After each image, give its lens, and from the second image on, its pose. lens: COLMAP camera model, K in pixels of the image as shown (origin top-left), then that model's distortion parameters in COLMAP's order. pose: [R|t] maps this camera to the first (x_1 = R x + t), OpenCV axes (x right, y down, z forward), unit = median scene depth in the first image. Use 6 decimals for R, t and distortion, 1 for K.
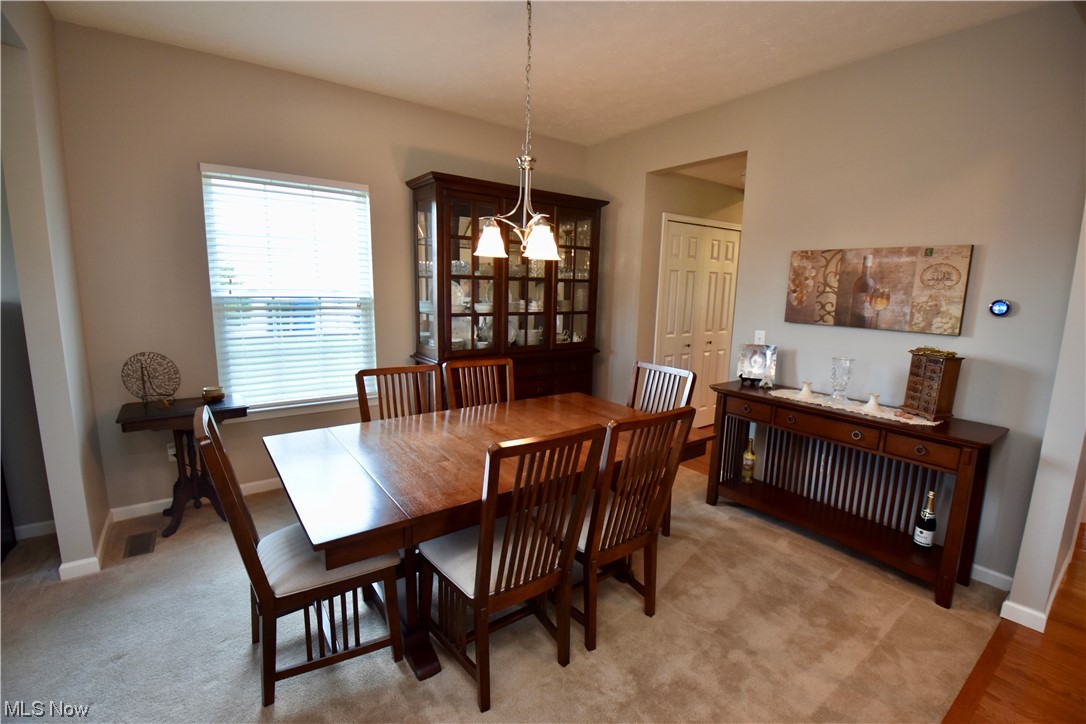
lens RADIAL K [[482.0, 0, 546.8], [0, 482.0, 365.4], [0, 0, 1]] dist [-0.002756, -0.007354]
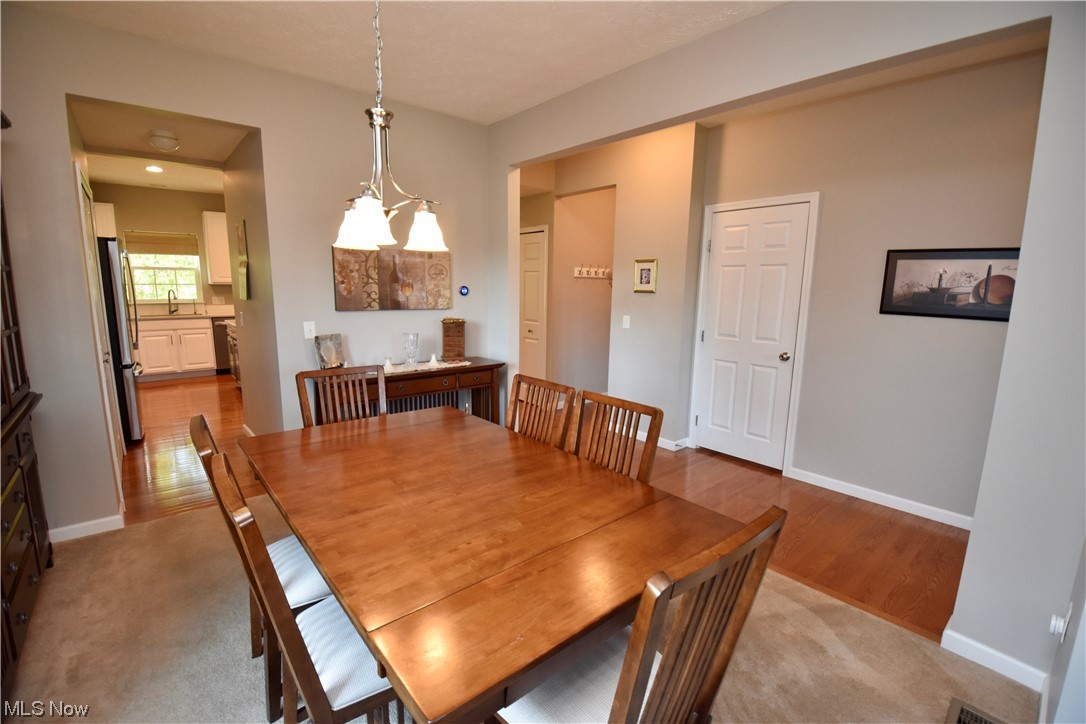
lens RADIAL K [[482.0, 0, 537.9], [0, 482.0, 361.7], [0, 0, 1]] dist [-0.002756, -0.007354]
pose [[-0.067099, -0.181362, 0.981125, -0.715358], [0.146177, 0.970943, 0.189477, -0.137343], [-0.986980, 0.156131, -0.038638, 0.710514]]
